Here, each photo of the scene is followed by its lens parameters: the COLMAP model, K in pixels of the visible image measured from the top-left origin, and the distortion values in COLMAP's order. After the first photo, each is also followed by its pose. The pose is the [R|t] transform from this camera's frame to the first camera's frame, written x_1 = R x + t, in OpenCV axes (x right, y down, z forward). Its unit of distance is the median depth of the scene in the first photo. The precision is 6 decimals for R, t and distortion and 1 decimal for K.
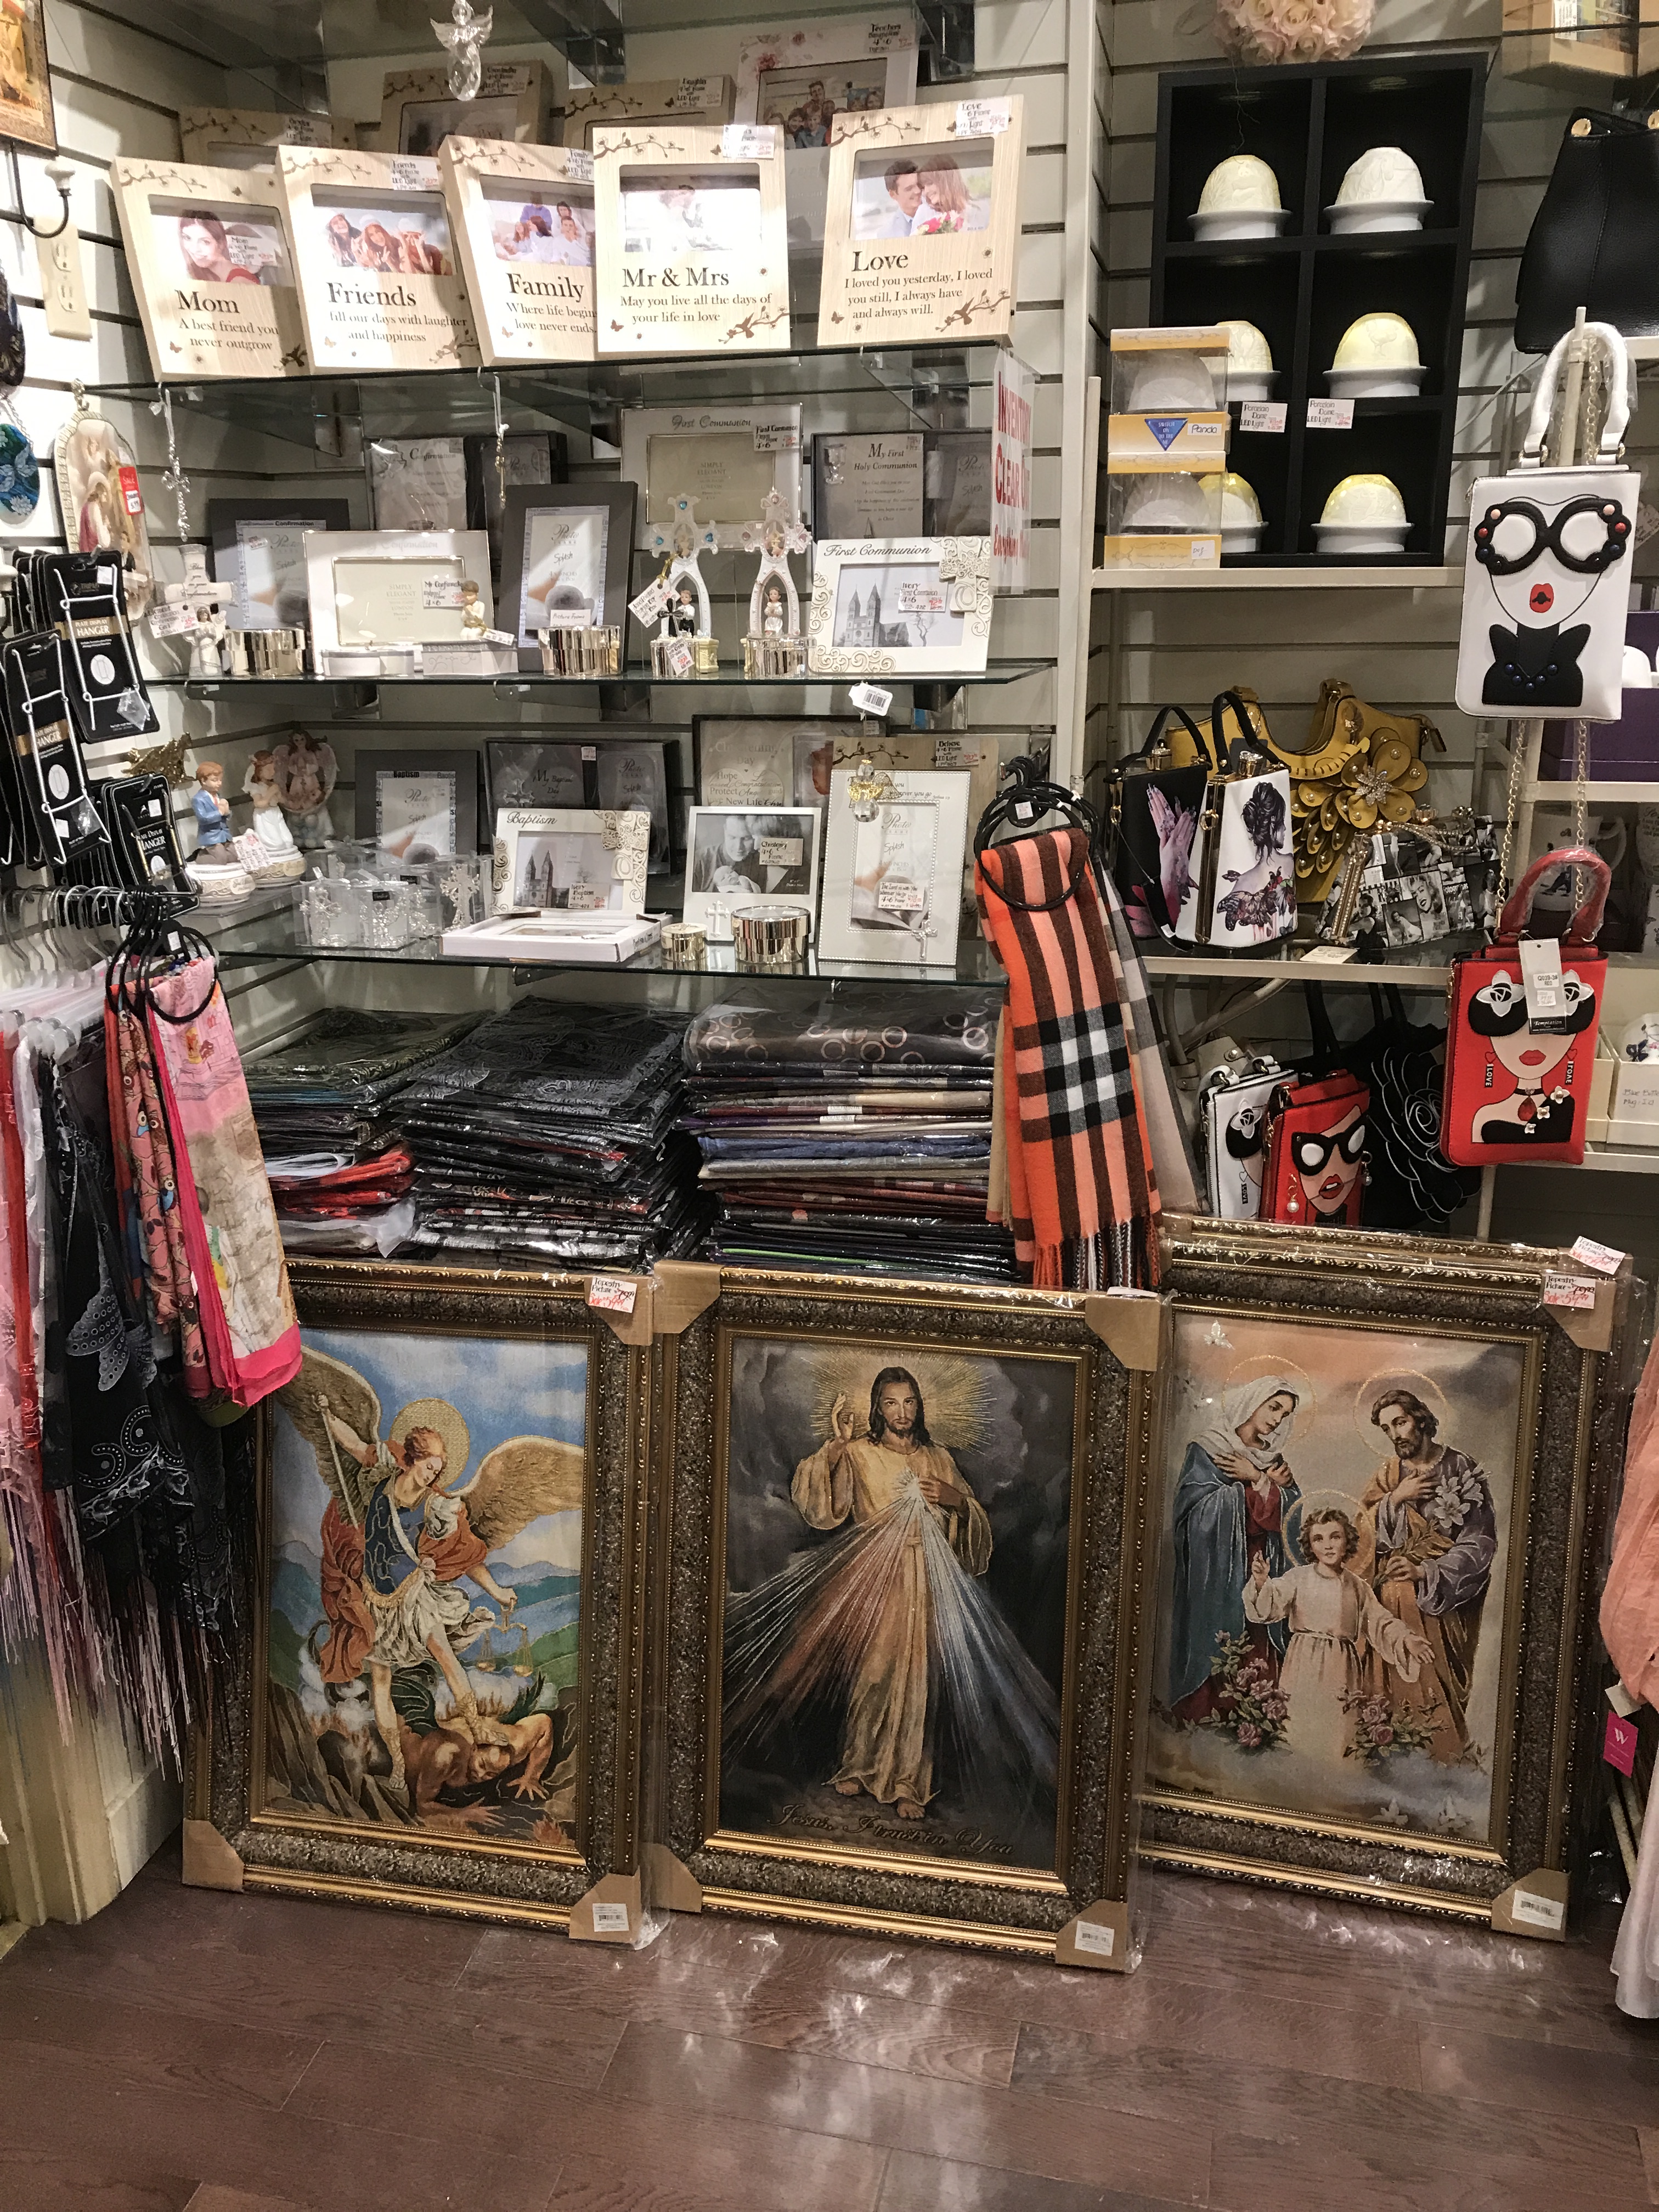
lens RADIAL K [[1822.3, 0, 840.0], [0, 1822.3, 1092.2], [0, 0, 1]] dist [0.035323, -0.043117]
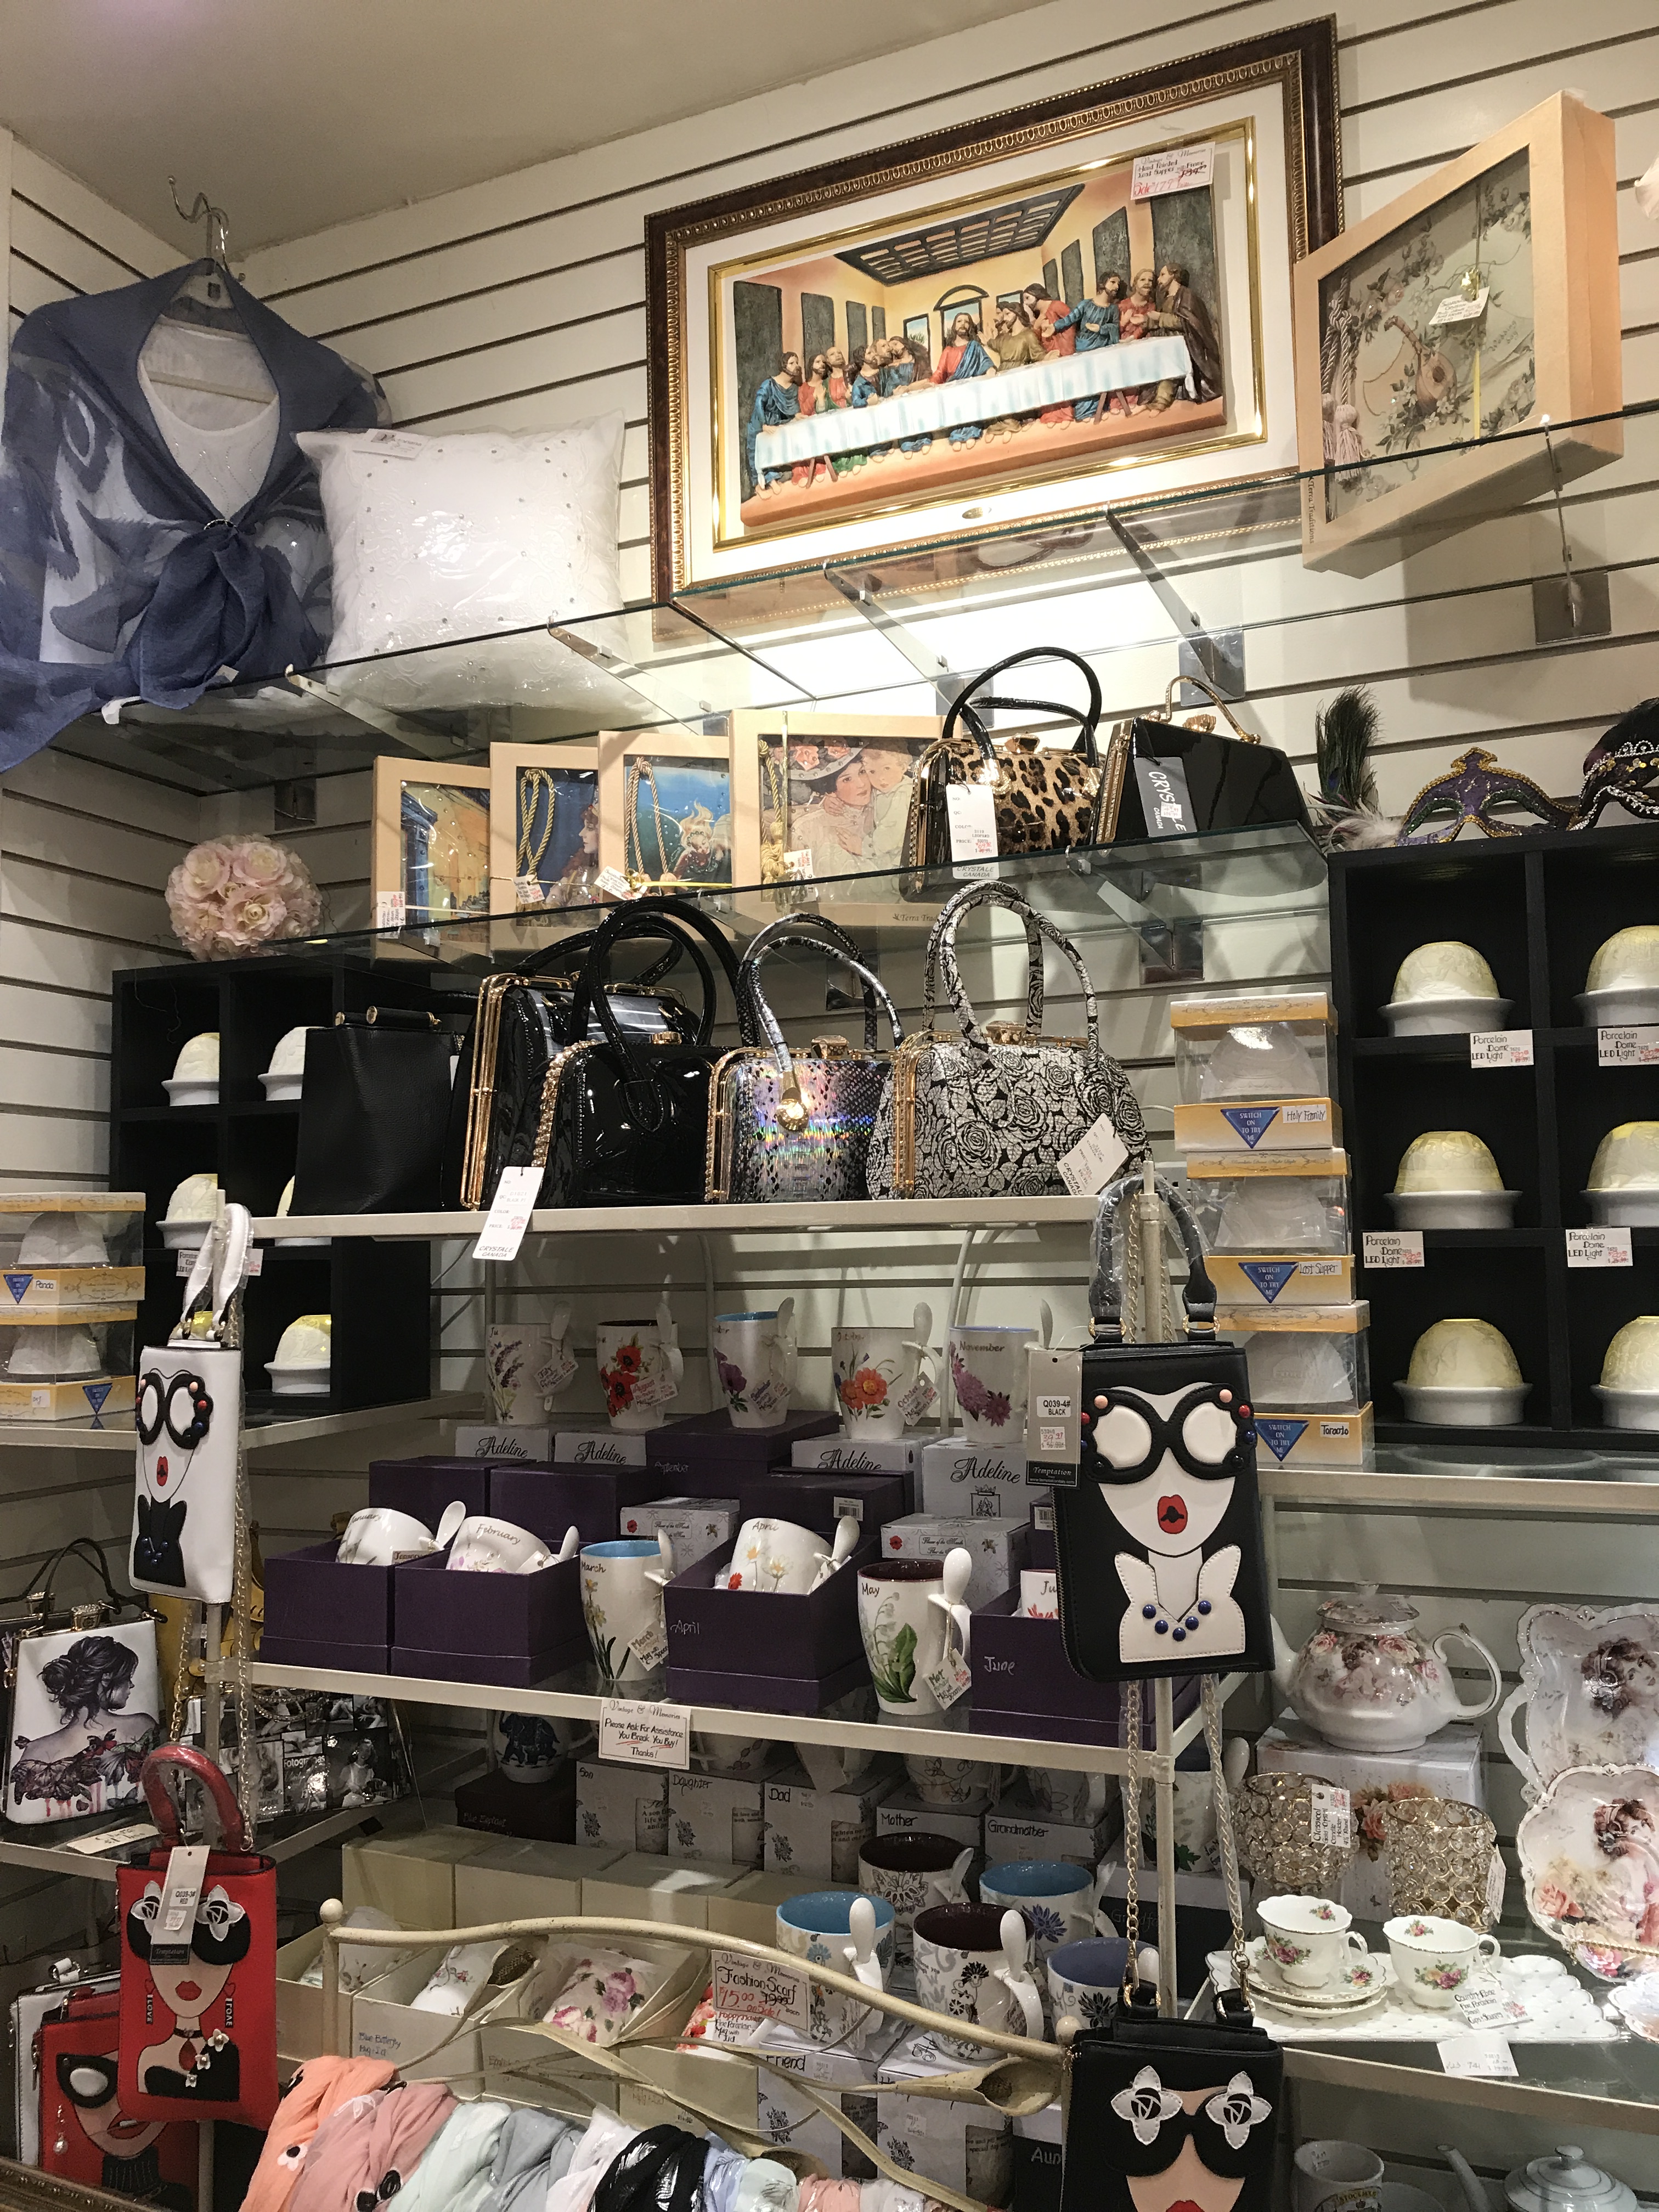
lens RADIAL K [[1822.3, 0, 845.8], [0, 1822.3, 1075.0], [0, 0, 1]] dist [0.035323, -0.043117]
pose [[0.983590, -0.019236, -0.179390, 0.823063], [-0.048969, 0.928511, -0.368061, -0.113127], [0.173646, 0.370806, 0.912332, 0.092990]]
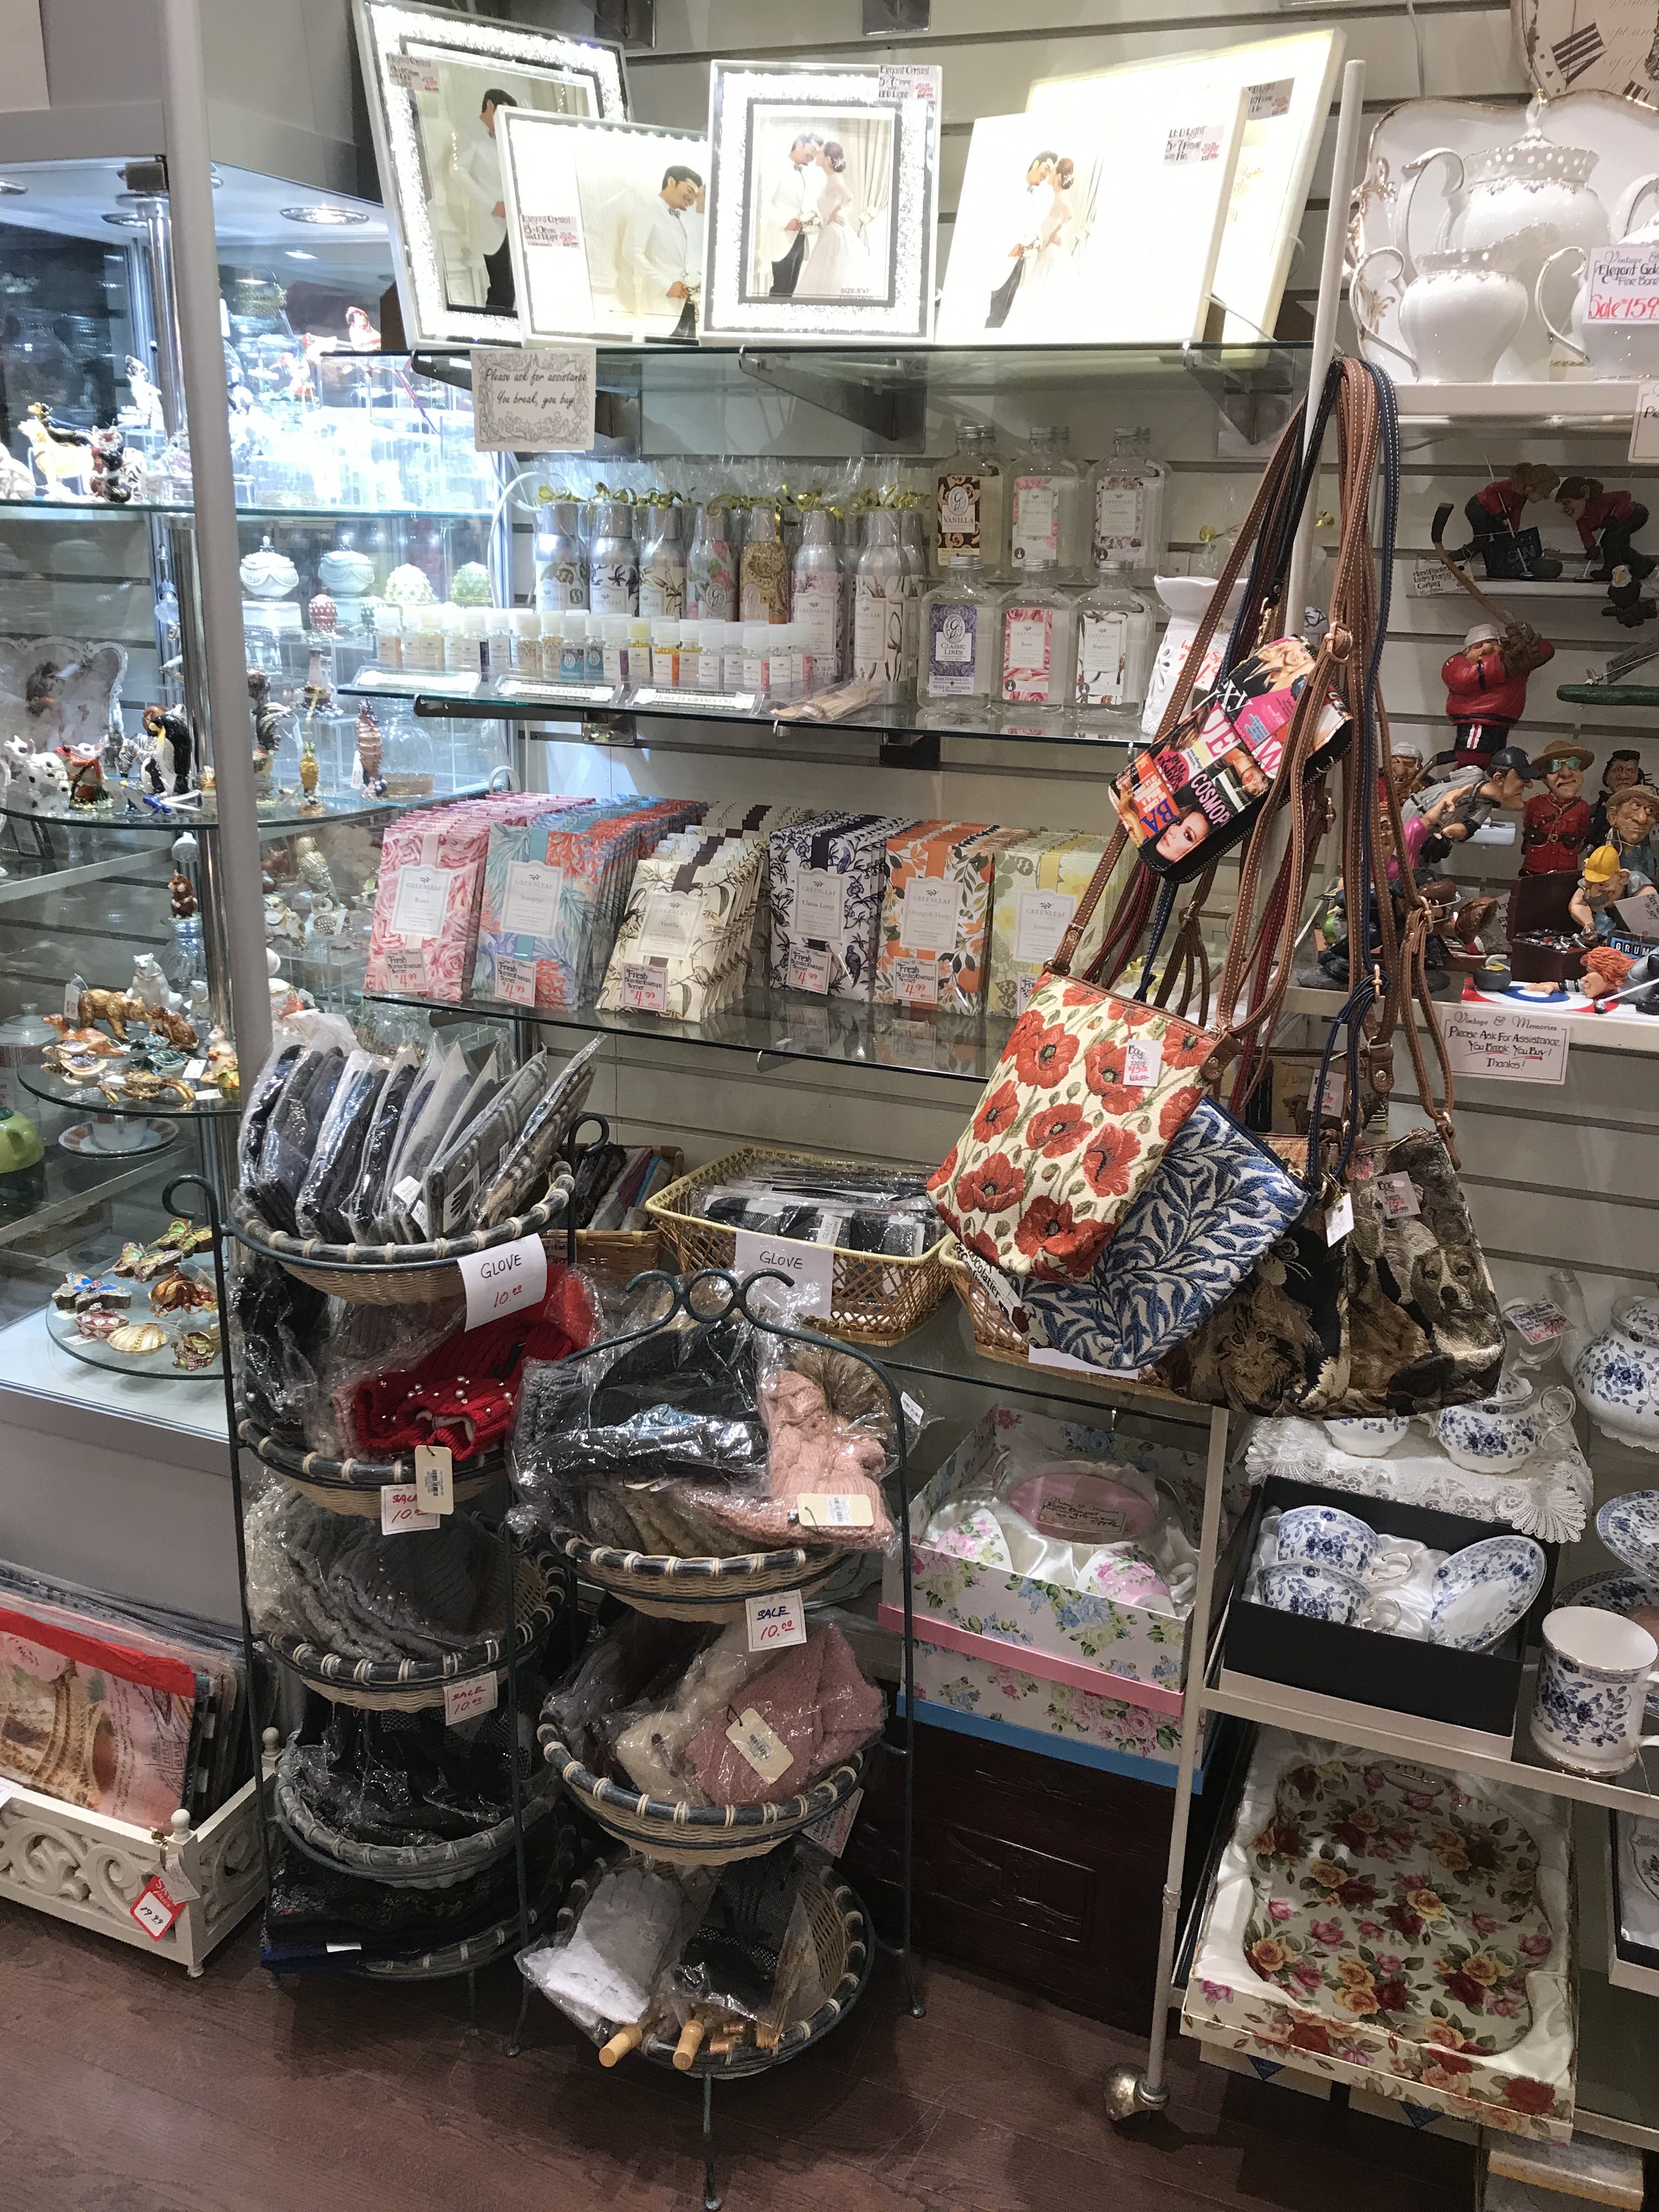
lens RADIAL K [[1822.3, 0, 841.5], [0, 1822.3, 1090.0], [0, 0, 1]] dist [0.035323, -0.043117]
pose [[0.989550, 0.085187, -0.116335, 1.663547], [-0.083934, 0.996349, 0.015638, 0.007731], [0.117242, -0.005710, 0.993087, -0.069928]]
